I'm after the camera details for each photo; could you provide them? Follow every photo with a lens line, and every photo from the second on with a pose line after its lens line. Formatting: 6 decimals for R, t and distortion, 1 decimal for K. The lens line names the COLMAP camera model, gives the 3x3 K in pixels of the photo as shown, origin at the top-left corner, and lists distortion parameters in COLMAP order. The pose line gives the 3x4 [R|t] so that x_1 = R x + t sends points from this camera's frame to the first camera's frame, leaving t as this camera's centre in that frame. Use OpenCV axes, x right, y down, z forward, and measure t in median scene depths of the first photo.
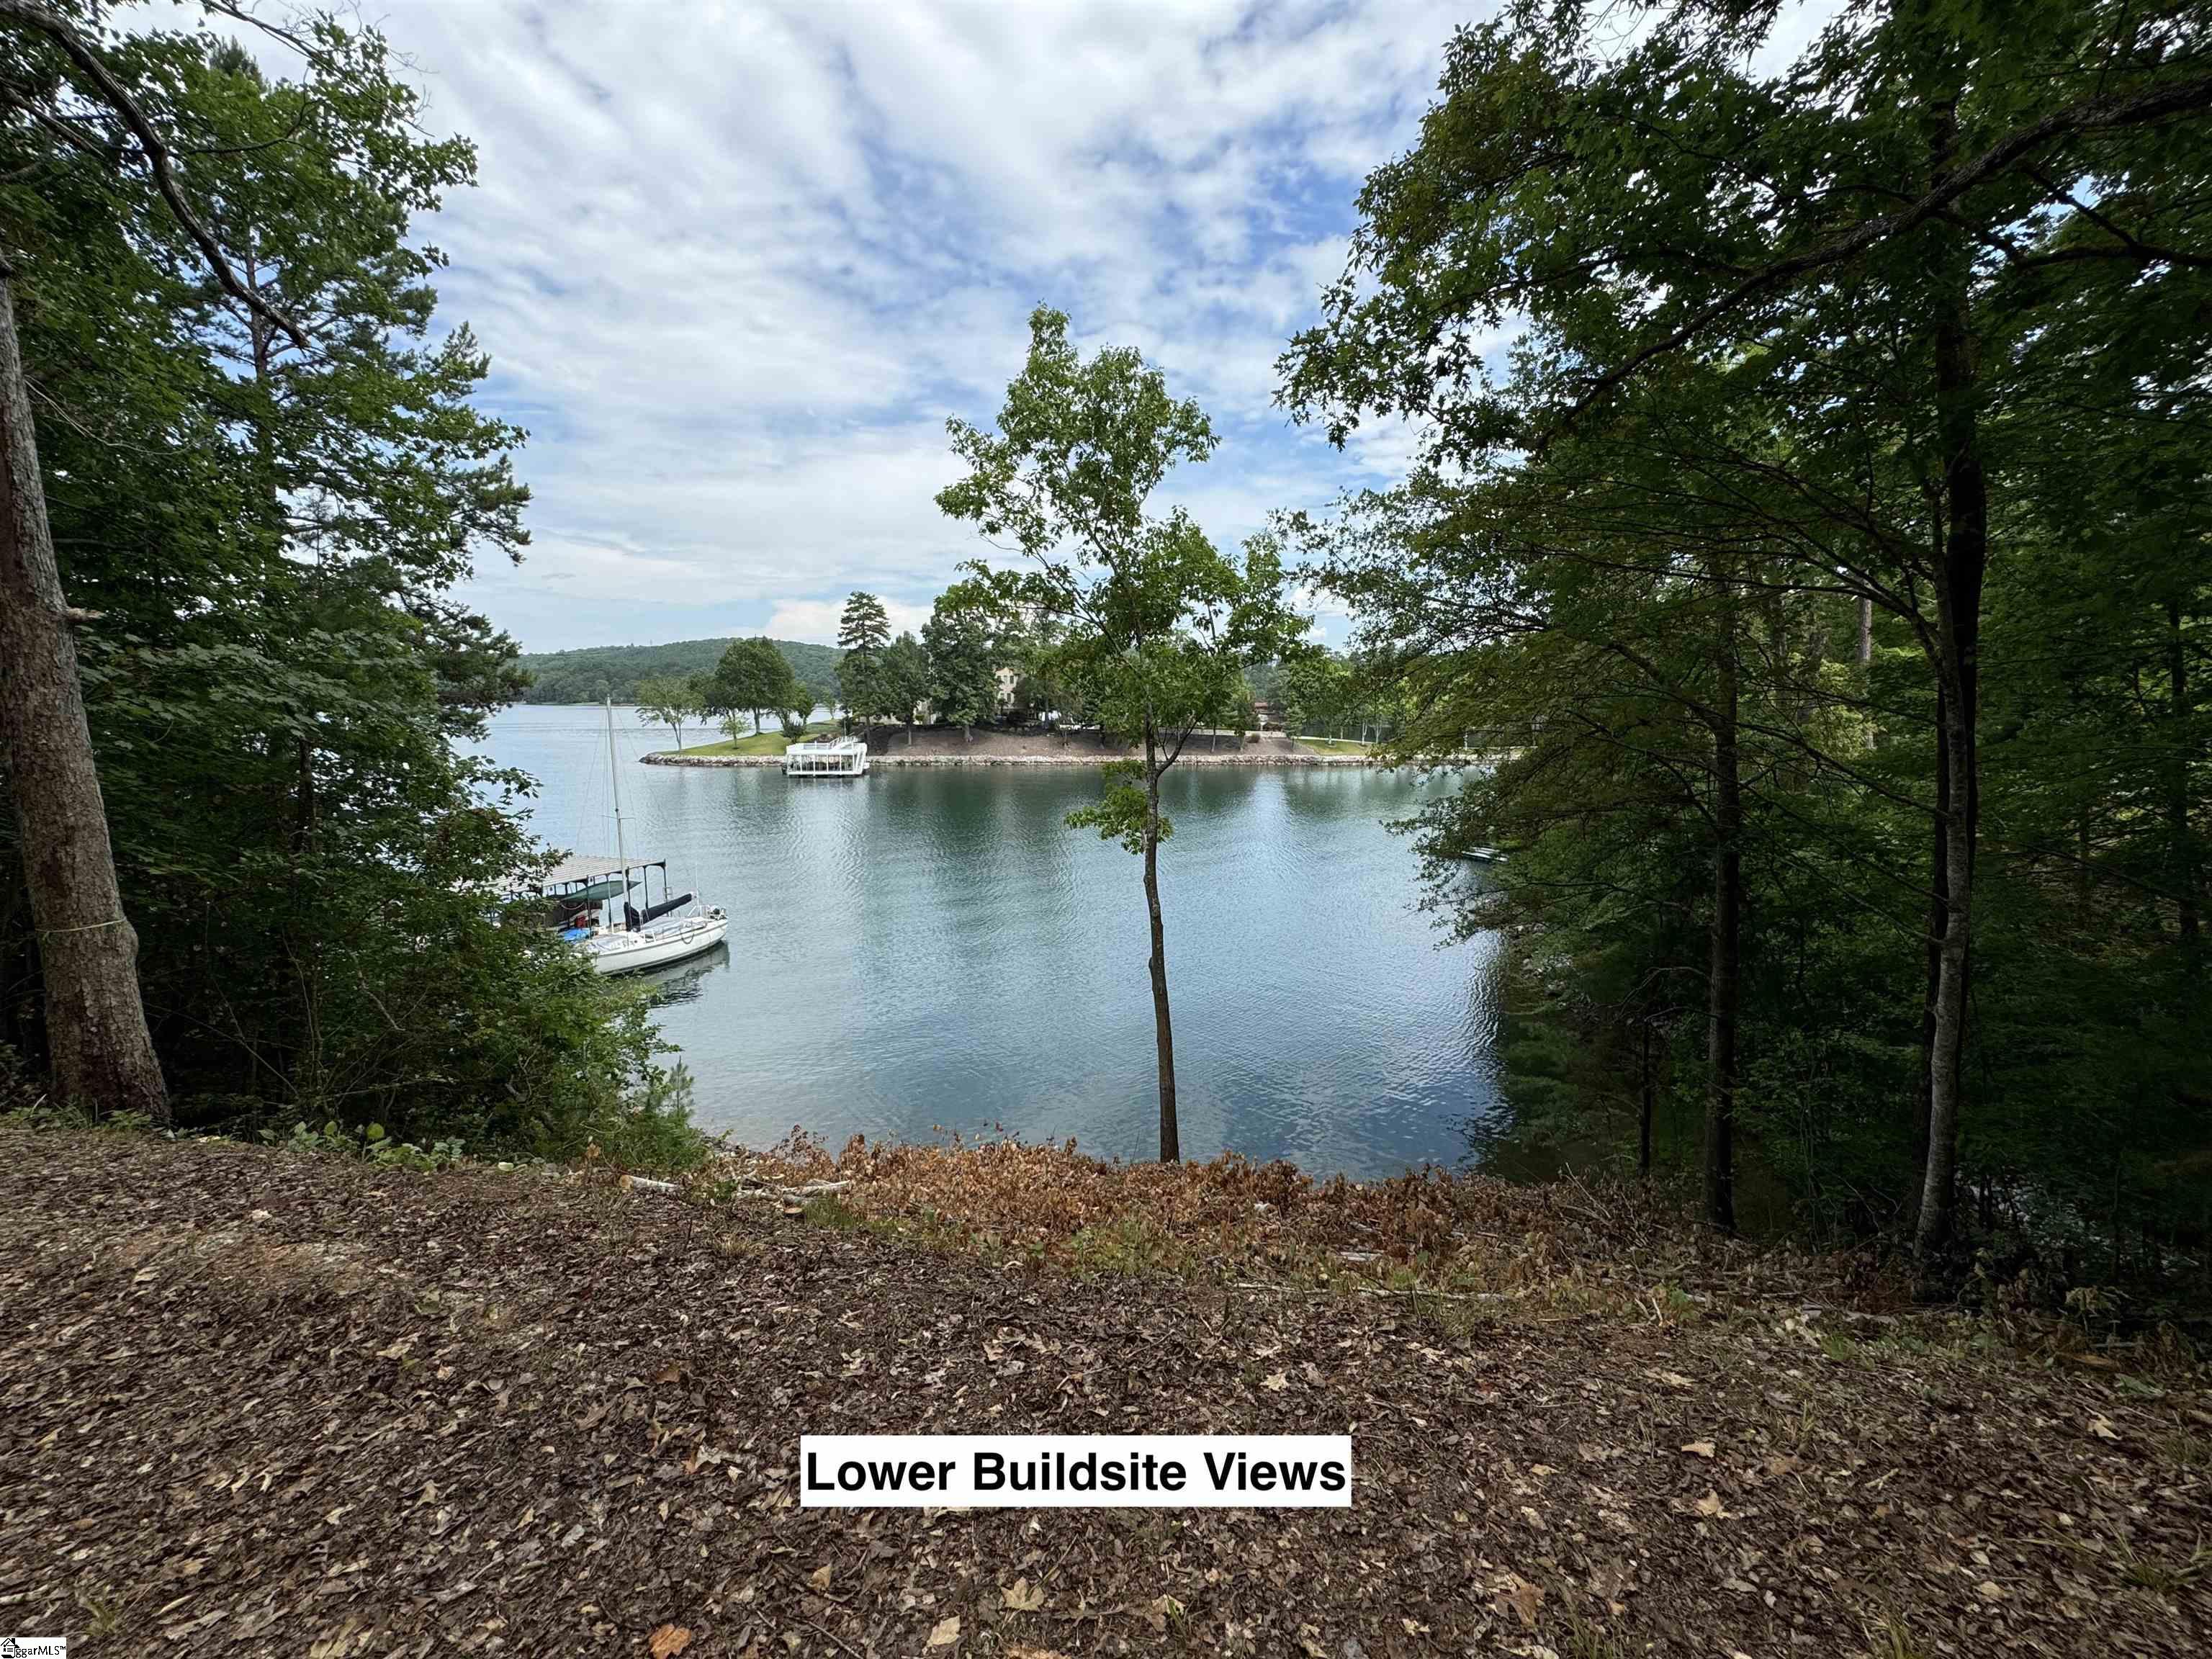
lens RADIAL K [[895.4, 0, 1099.0], [0, 895.4, 827.0], [0, 0, 1]] dist [-0.003999, -0.000216]
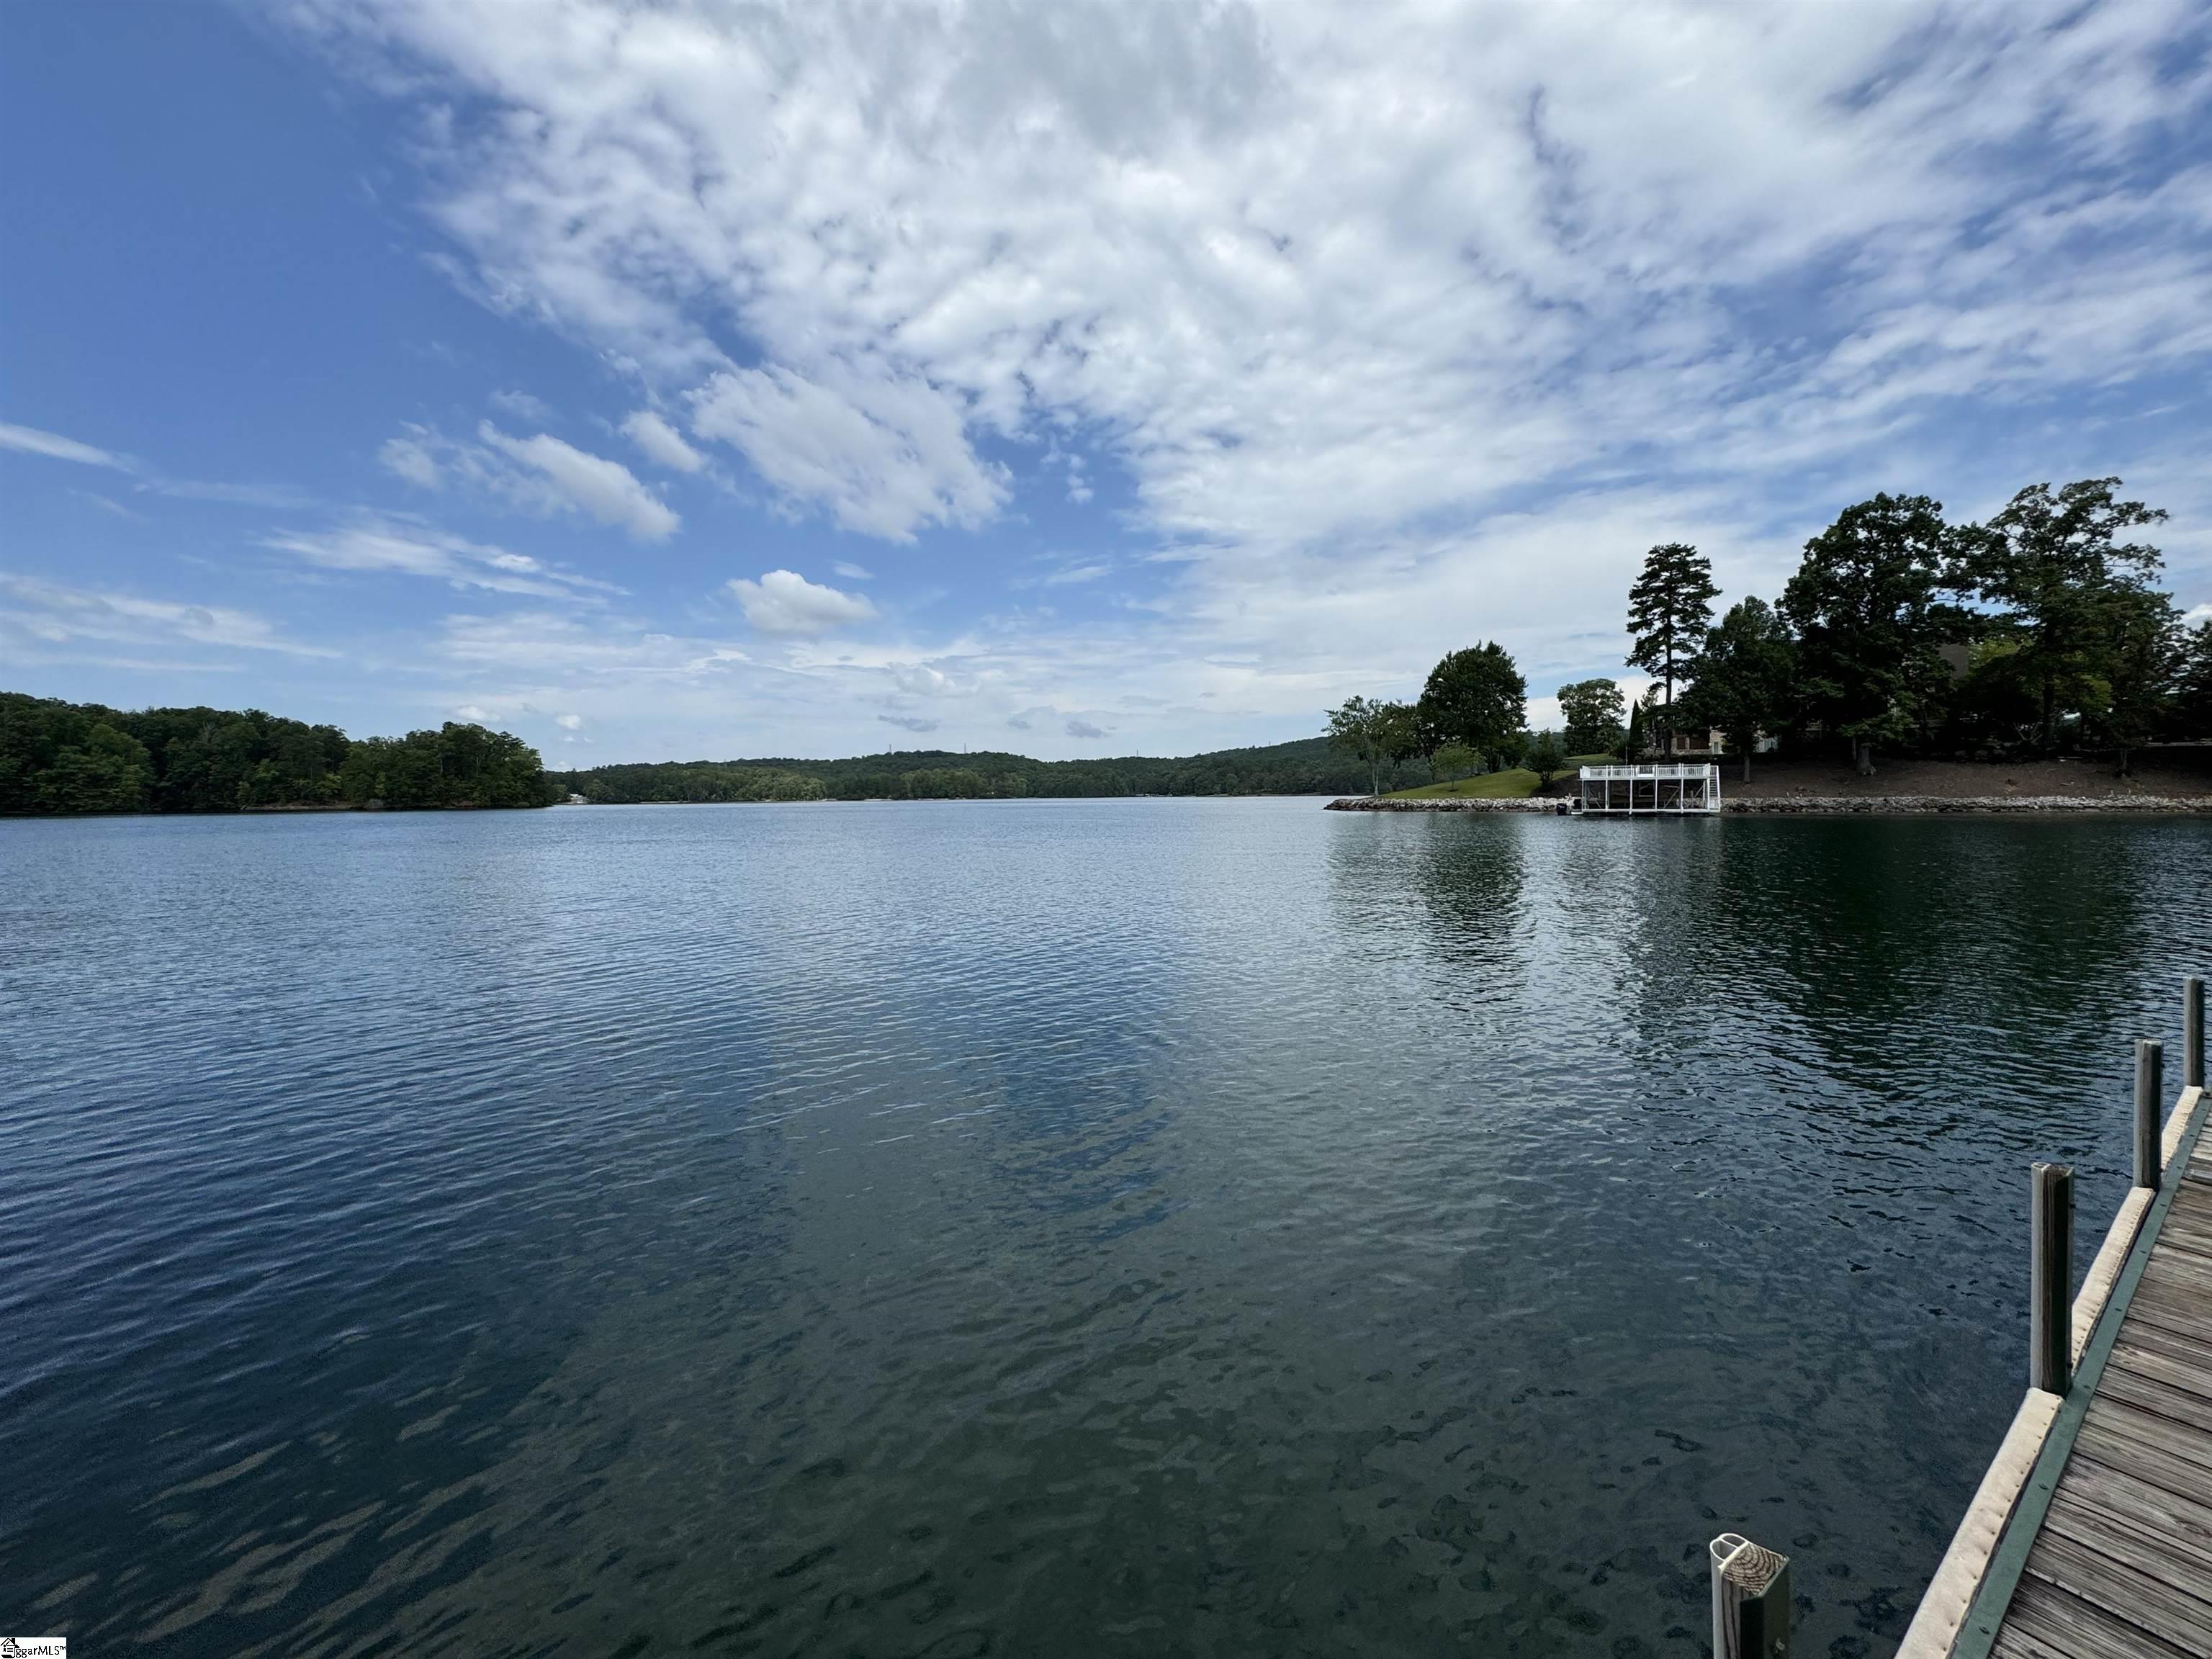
lens RADIAL K [[895.4, 0, 1103.8], [0, 895.4, 832.9], [0, 0, 1]] dist [-0.003999, -0.000216]
pose [[0.799955, 0.017215, -0.599813, -0.068991], [-0.091396, 0.991421, -0.093438, 0.013574], [0.593059, 0.129567, 0.794666, 0.094008]]
